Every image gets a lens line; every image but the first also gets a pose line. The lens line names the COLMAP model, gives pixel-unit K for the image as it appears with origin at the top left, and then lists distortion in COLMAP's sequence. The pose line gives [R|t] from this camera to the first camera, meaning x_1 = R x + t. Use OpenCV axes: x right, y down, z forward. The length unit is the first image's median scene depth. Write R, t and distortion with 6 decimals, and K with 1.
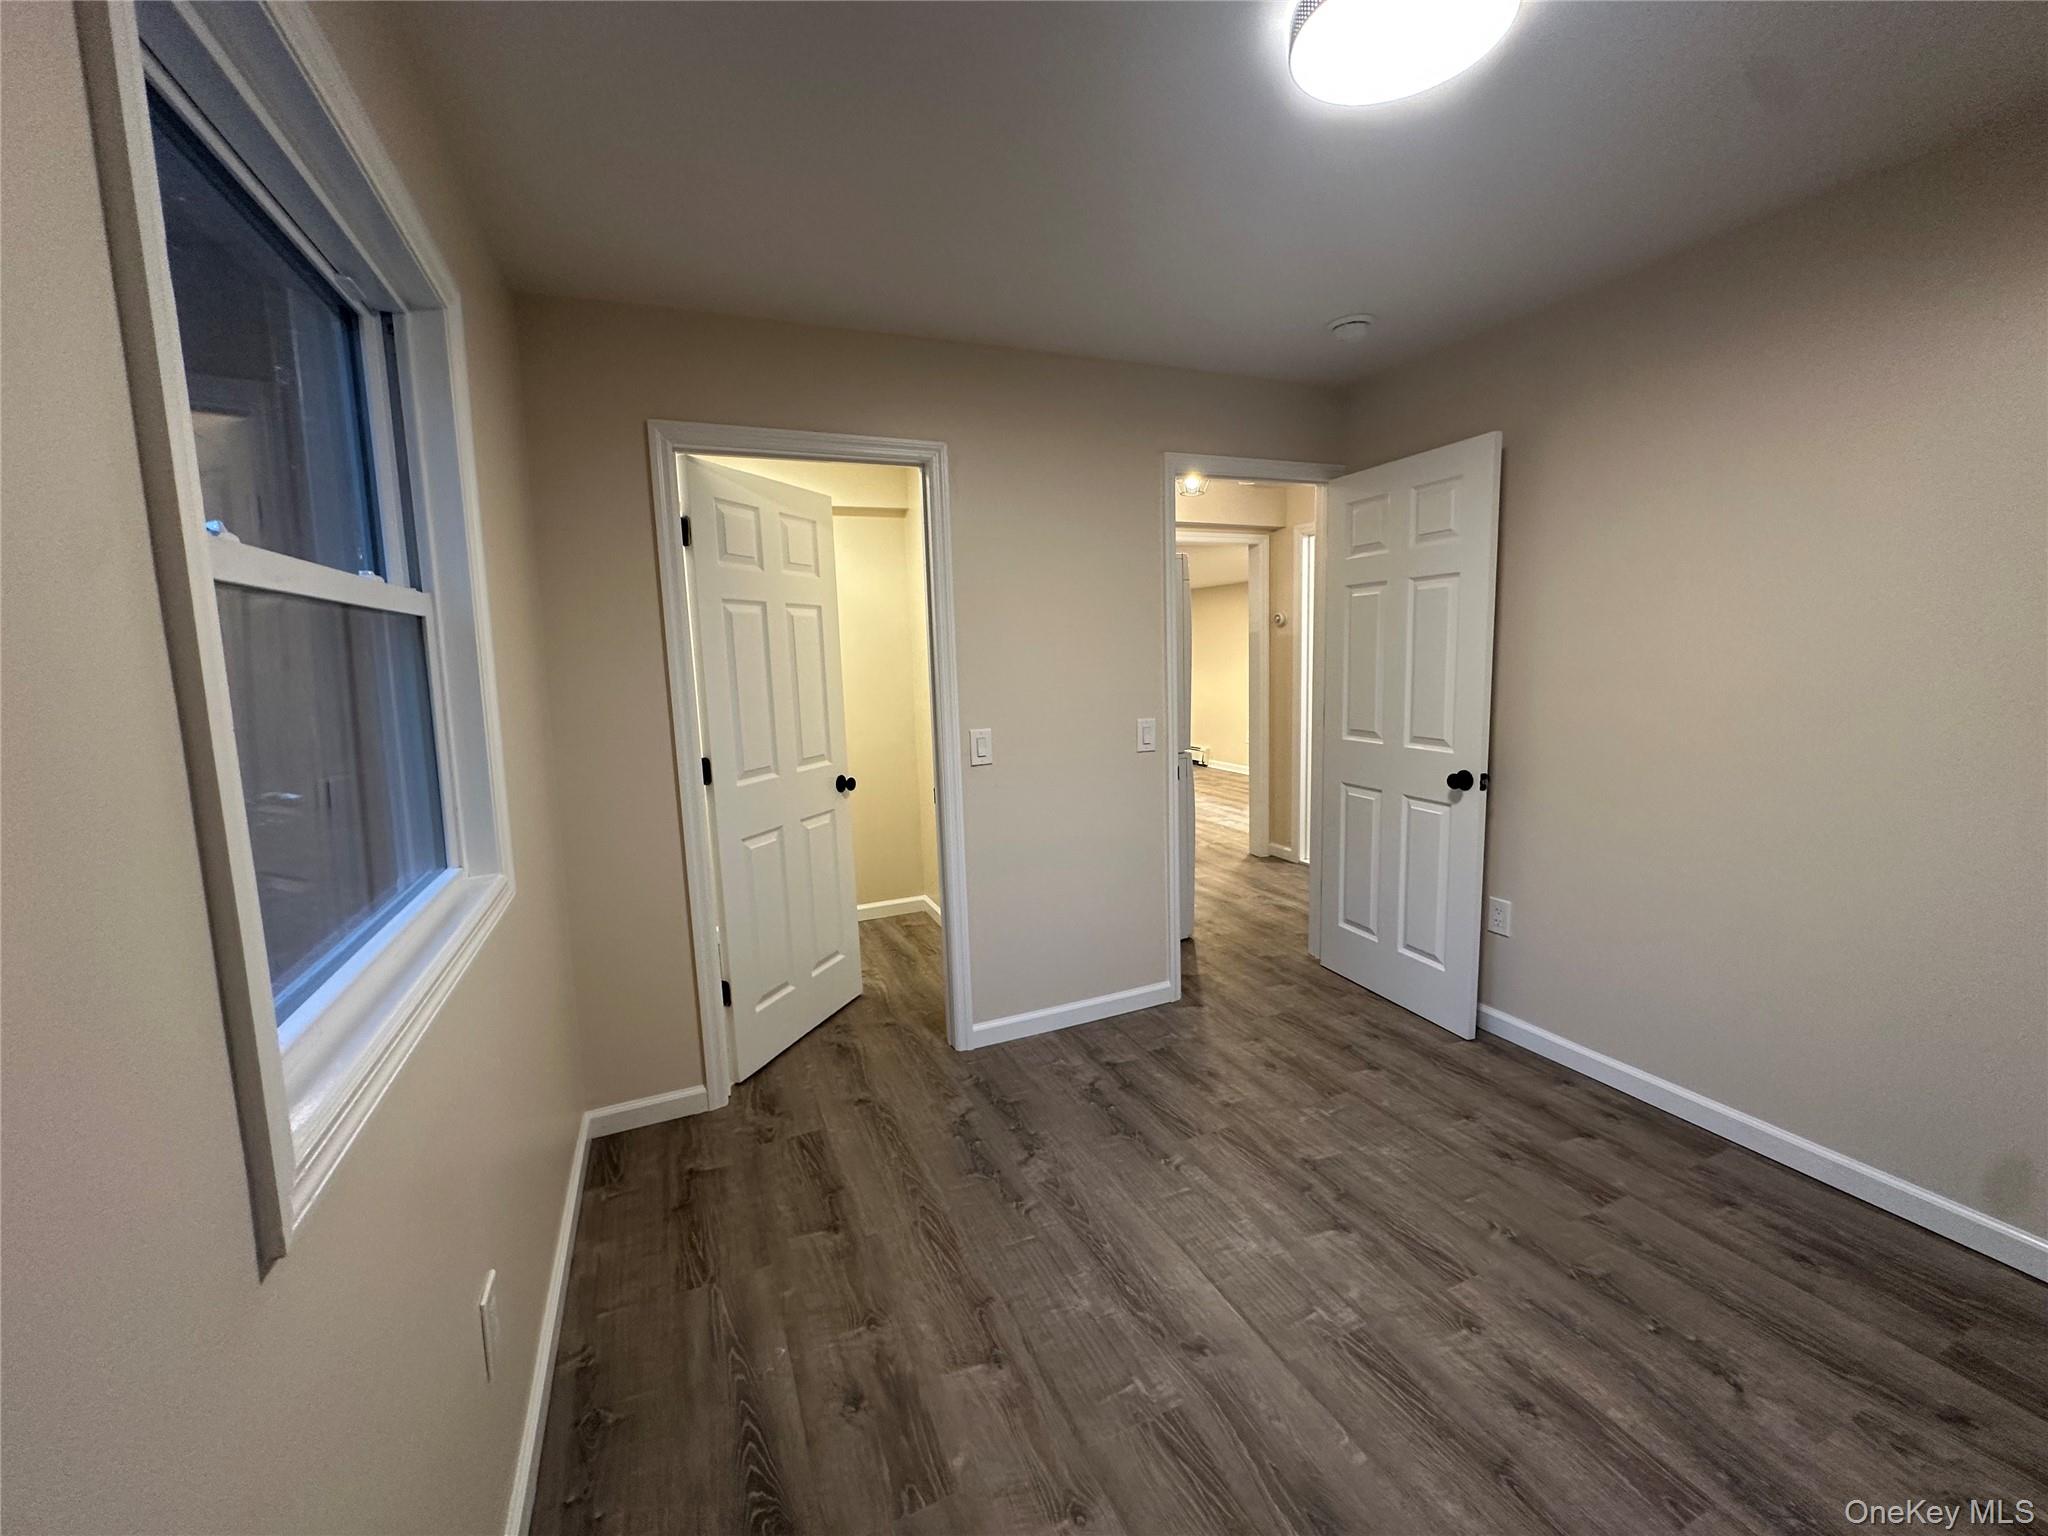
lens RADIAL K [[816.4, 0, 1023.1], [0, 816.4, 766.7], [0, 0, 1]] dist [-0.004149, 0.001044]
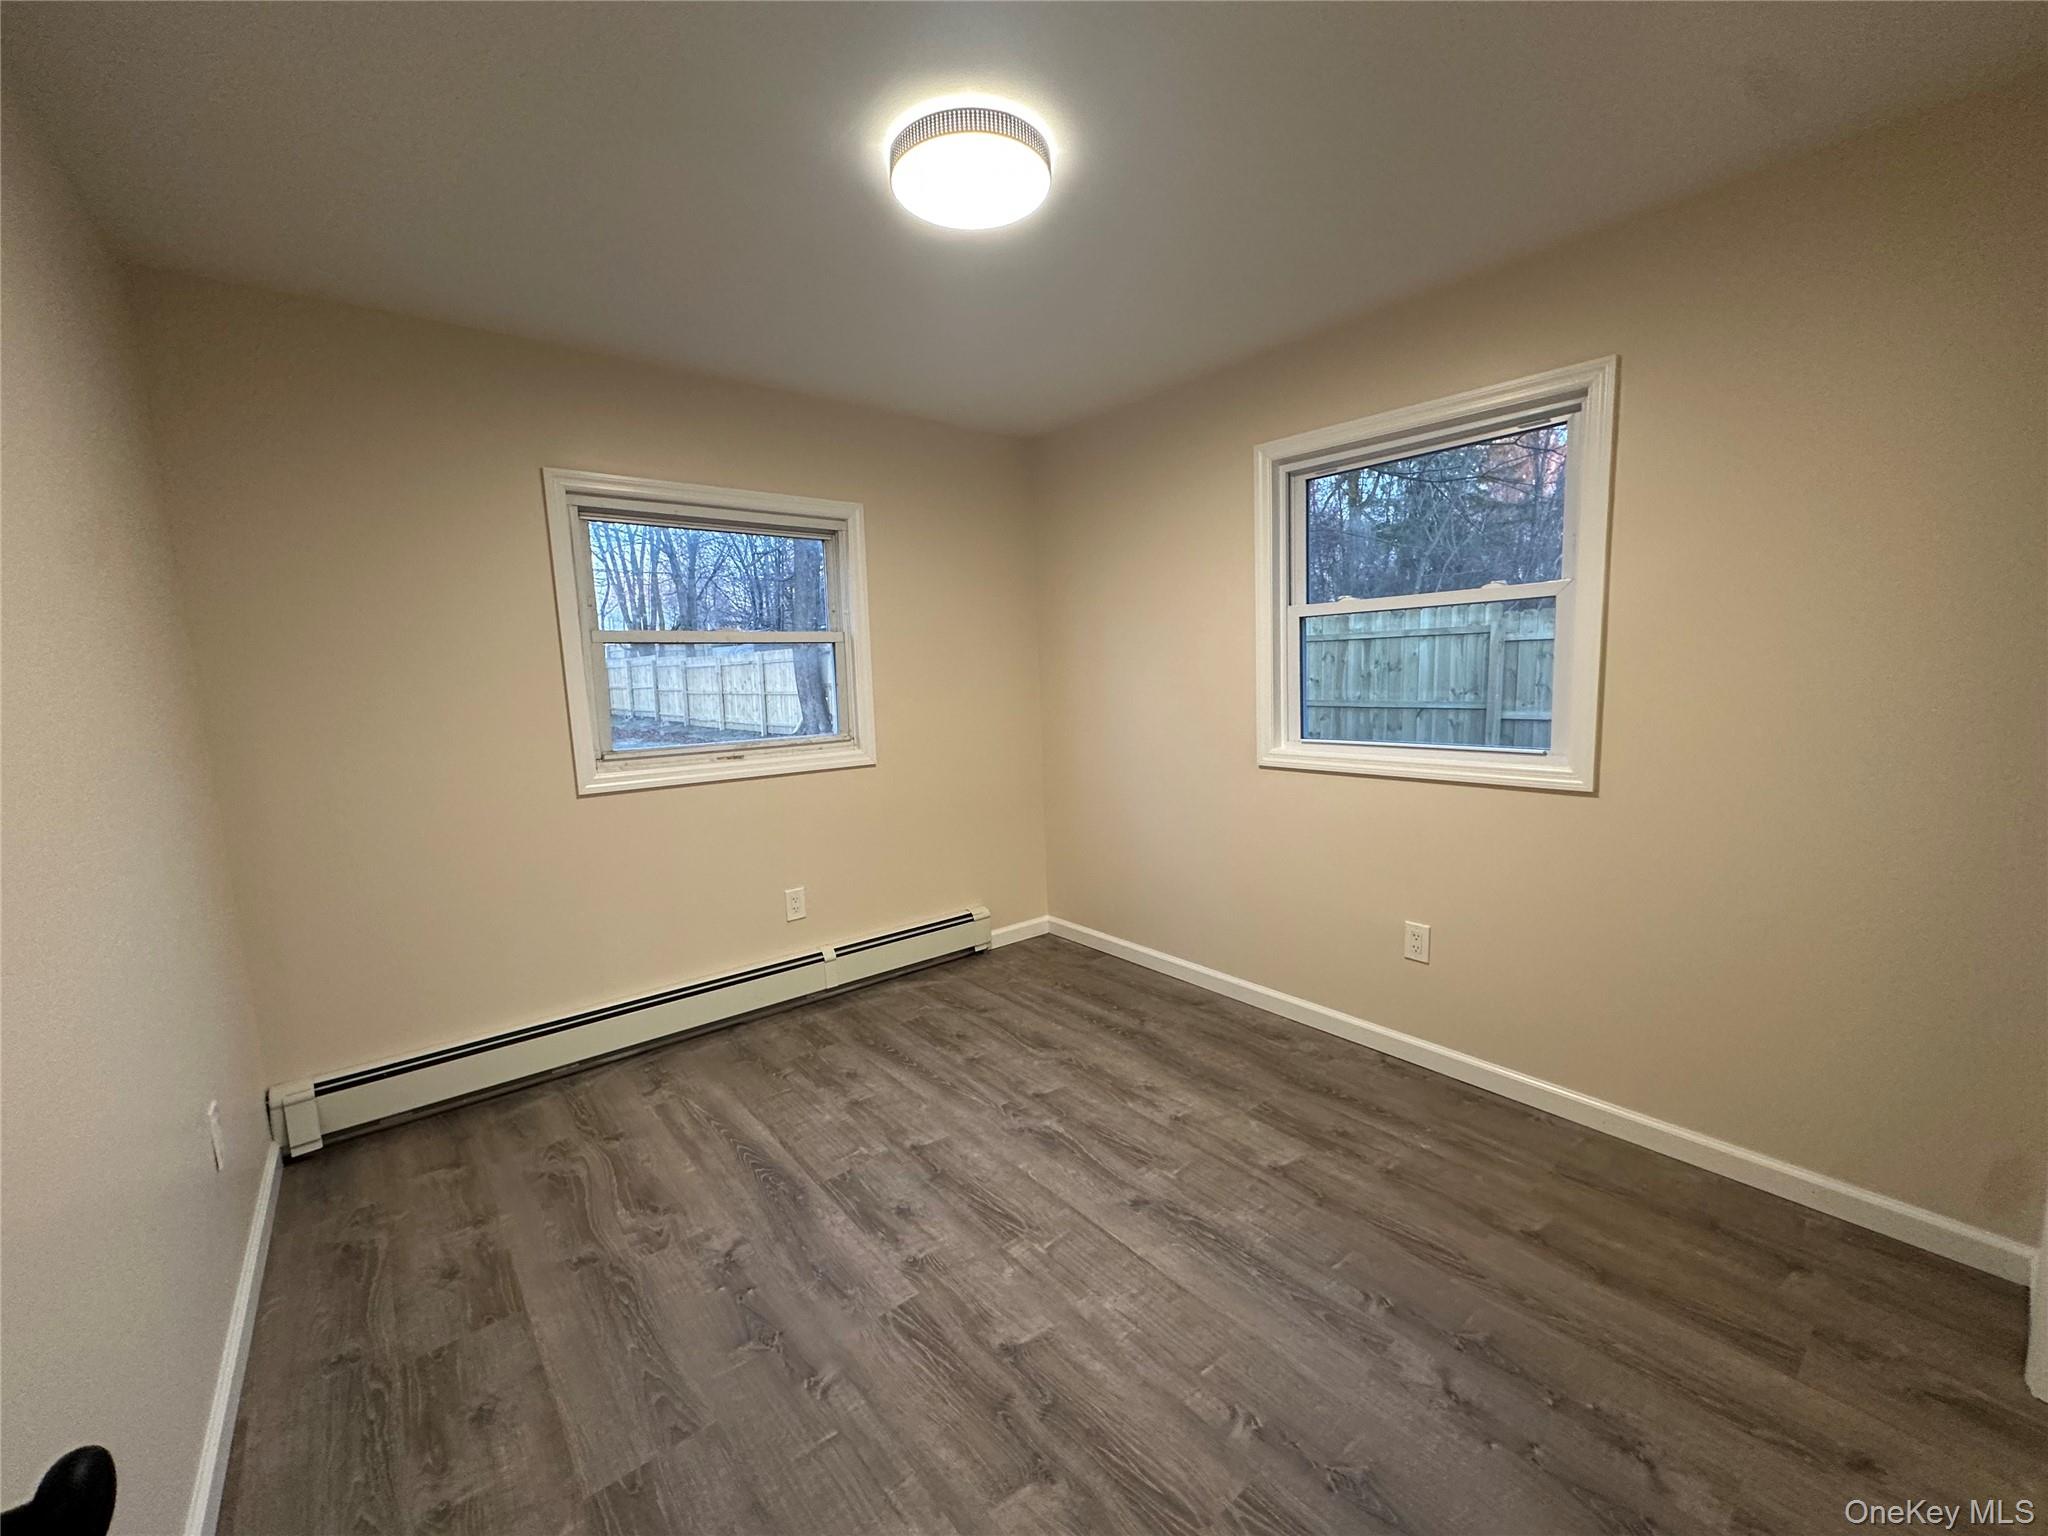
lens RADIAL K [[816.4, 0, 1023.1], [0, 816.4, 766.7], [0, 0, 1]] dist [-0.004149, 0.001044]
pose [[-0.960001, 0.096577, -0.262813, 0.599500], [0.026582, 0.965828, 0.257817, -0.237693], [0.278731, 0.240519, -0.929763, 1.815290]]
